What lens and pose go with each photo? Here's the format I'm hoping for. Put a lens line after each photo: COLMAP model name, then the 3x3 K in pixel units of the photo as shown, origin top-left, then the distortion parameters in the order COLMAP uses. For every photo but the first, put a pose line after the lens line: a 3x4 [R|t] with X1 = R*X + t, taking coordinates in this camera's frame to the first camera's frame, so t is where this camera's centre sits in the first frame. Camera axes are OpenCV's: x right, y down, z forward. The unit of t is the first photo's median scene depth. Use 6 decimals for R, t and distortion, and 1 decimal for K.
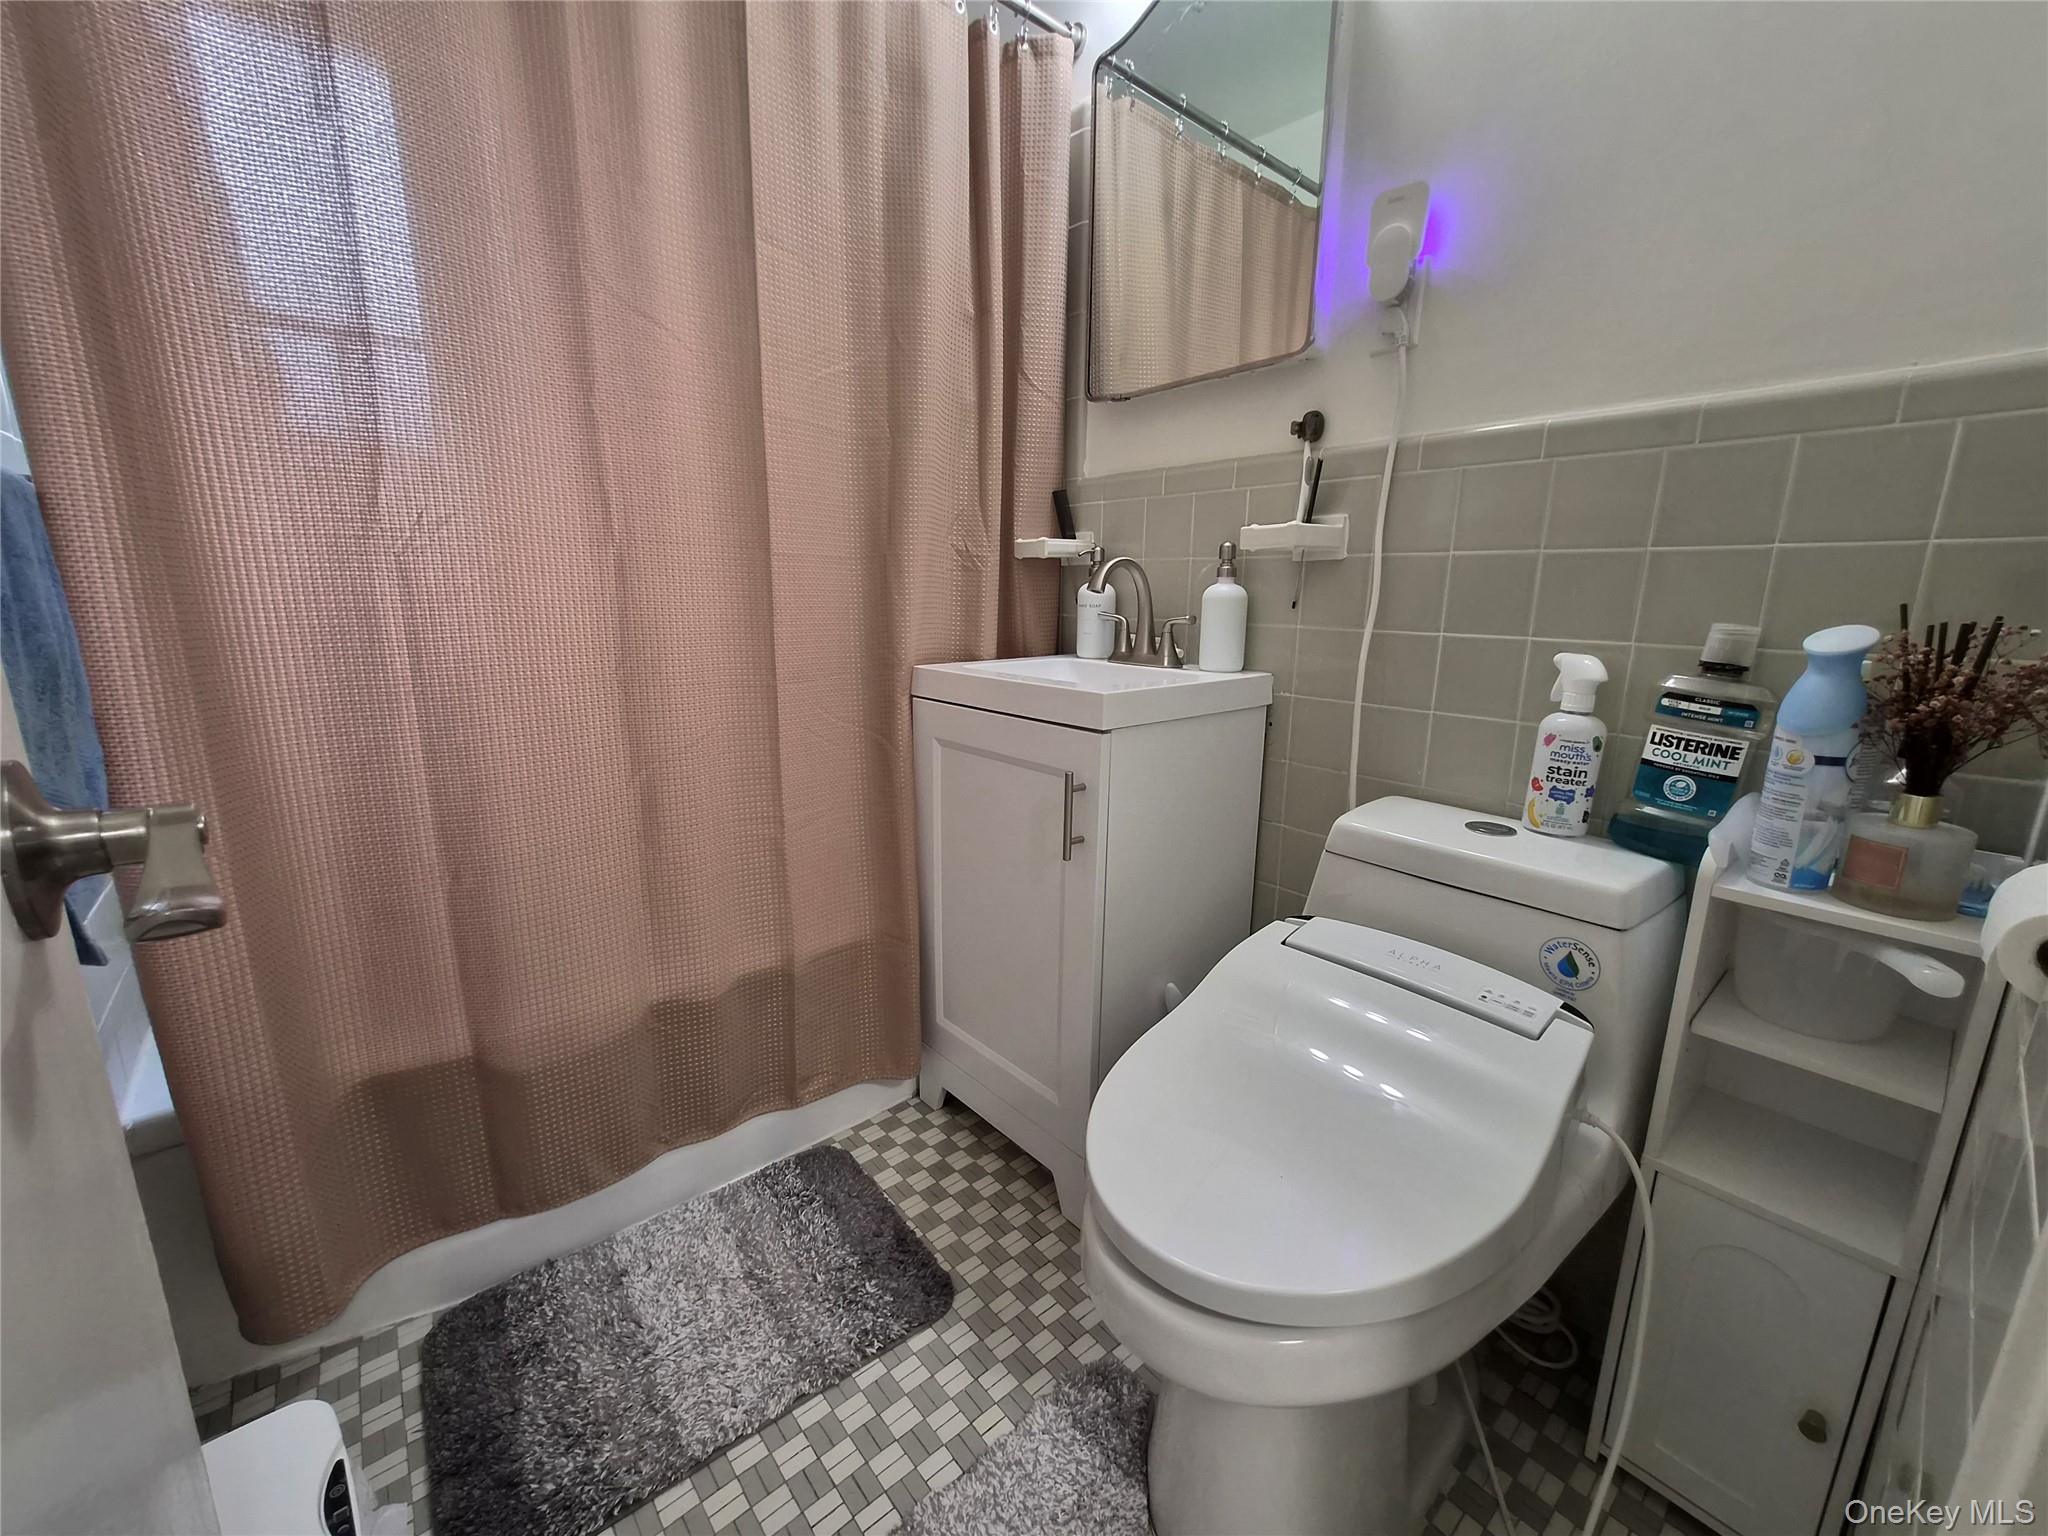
lens RADIAL K [[809.7, 0, 1003.0], [0, 809.7, 763.8], [0, 0, 1]] dist [0.000418, 0.000610]
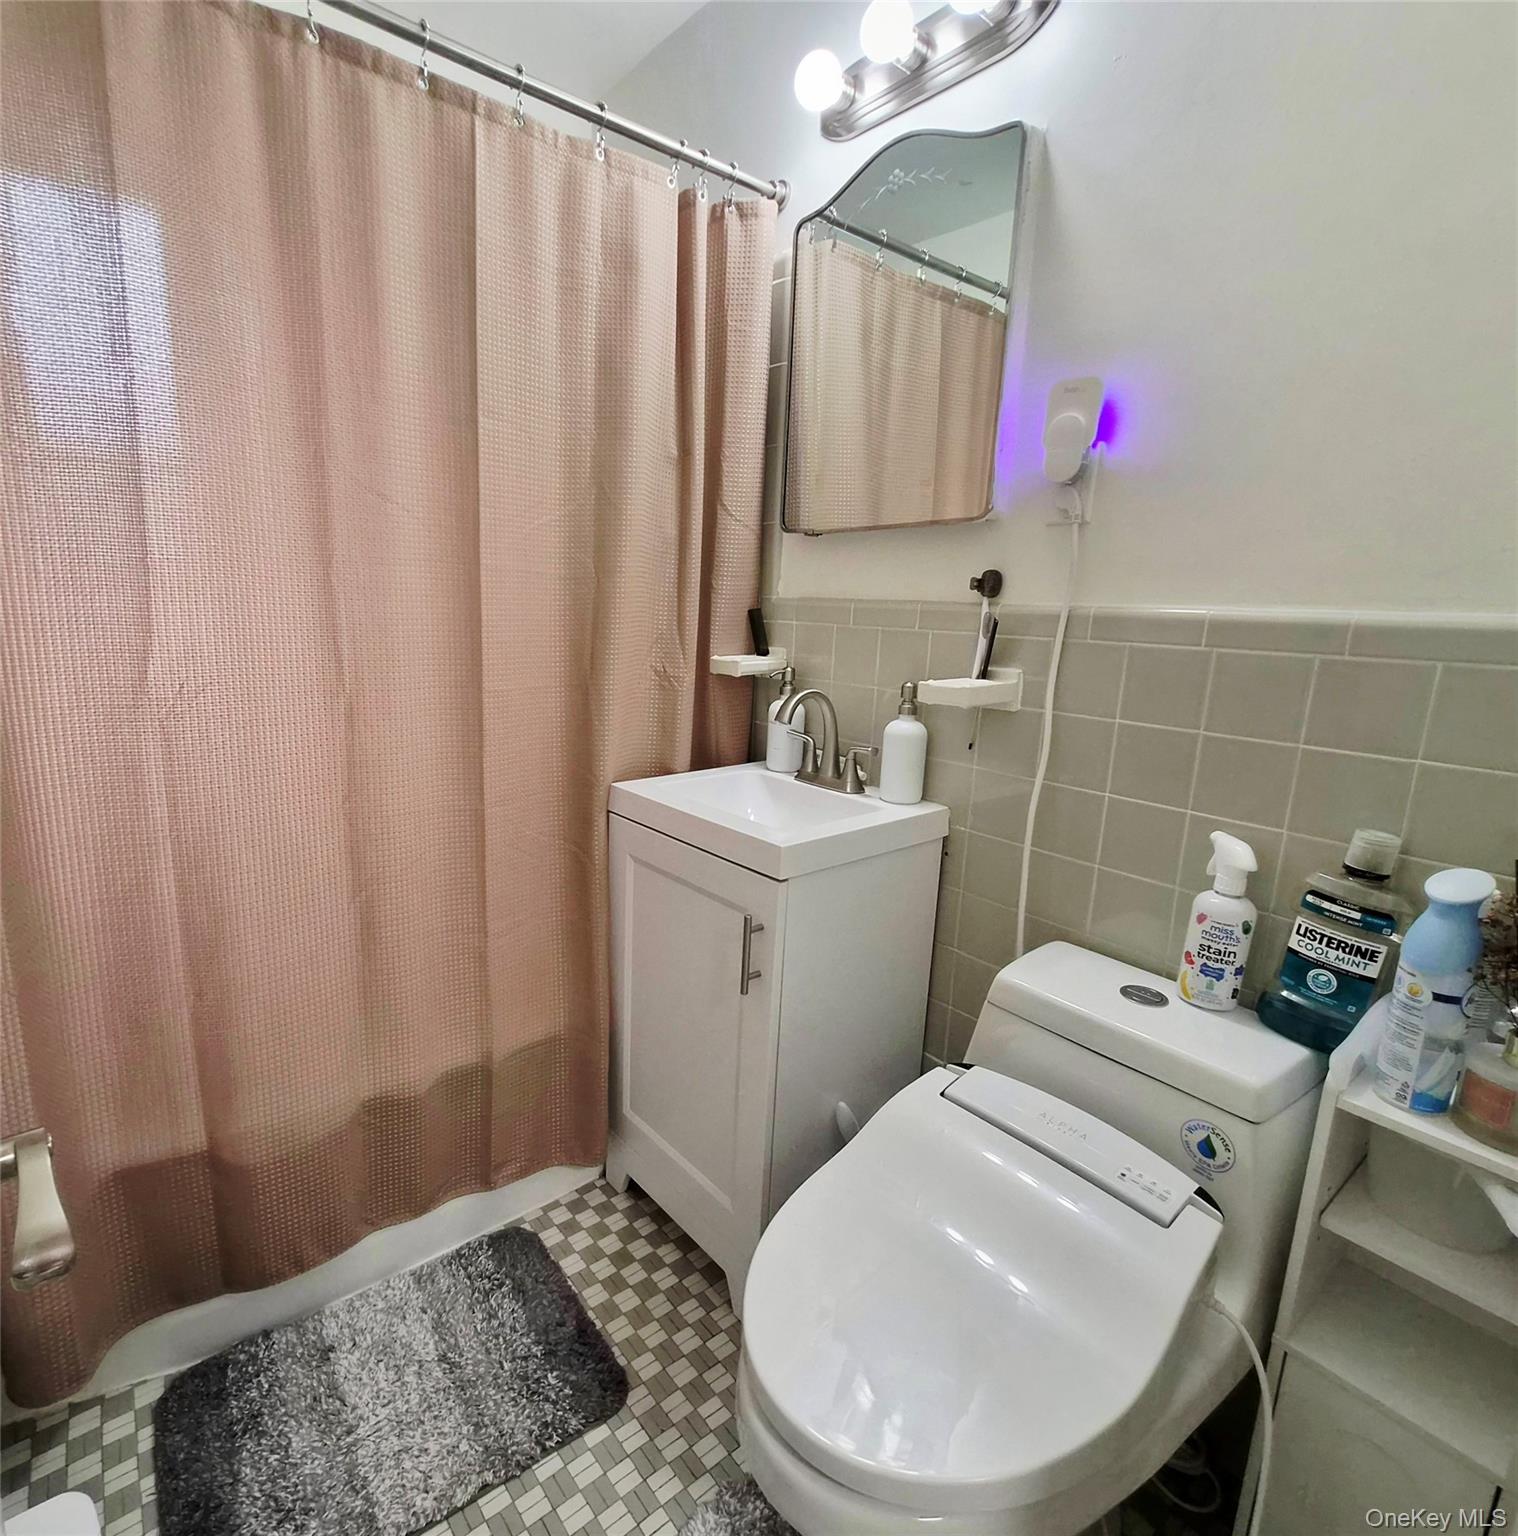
lens RADIAL K [[813.7, 0, 663.9], [0, 813.7, 752.0], [0, 0, 1]] dist [0.001481, 0.000205]
pose [[0.997957, 0.028770, -0.057037, 0.025606], [-0.029343, 0.999527, -0.009228, -0.198906], [0.056744, 0.010883, 0.998329, -0.096586]]
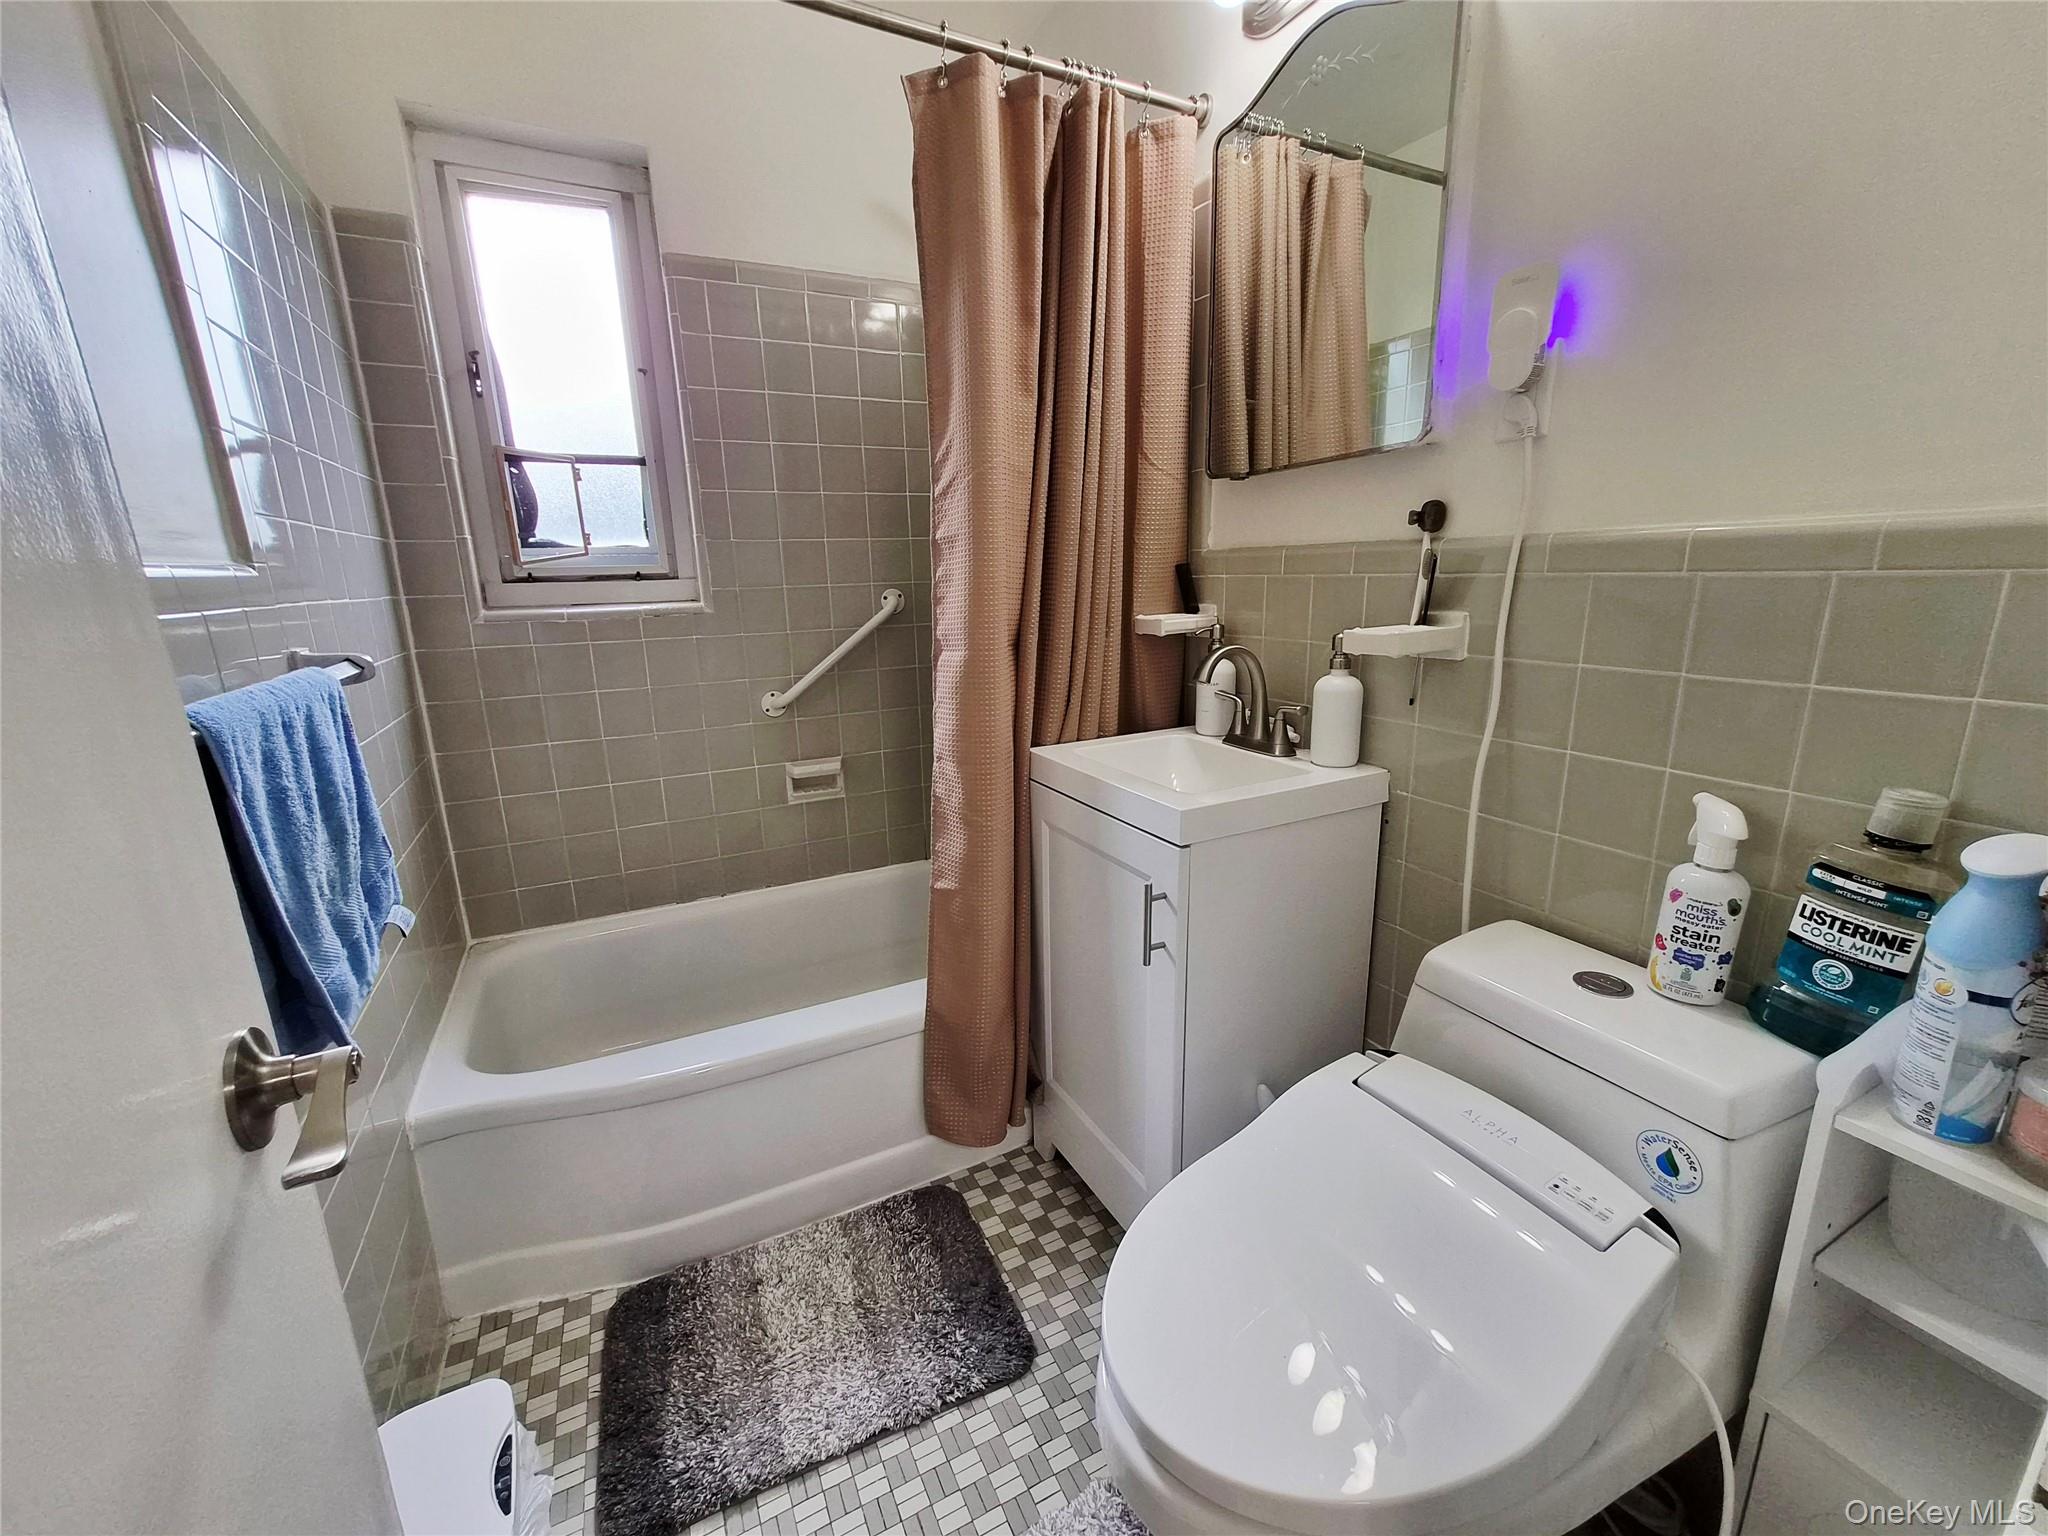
lens RADIAL K [[809.7, 0, 1014.3], [0, 809.7, 753.4], [0, 0, 1]] dist [0.000418, 0.000610]
pose [[0.970052, 0.021314, -0.241960, 0.166253], [-0.016178, 0.999600, 0.023194, -0.178734], [0.242357, -0.018585, 0.970009, -0.034935]]
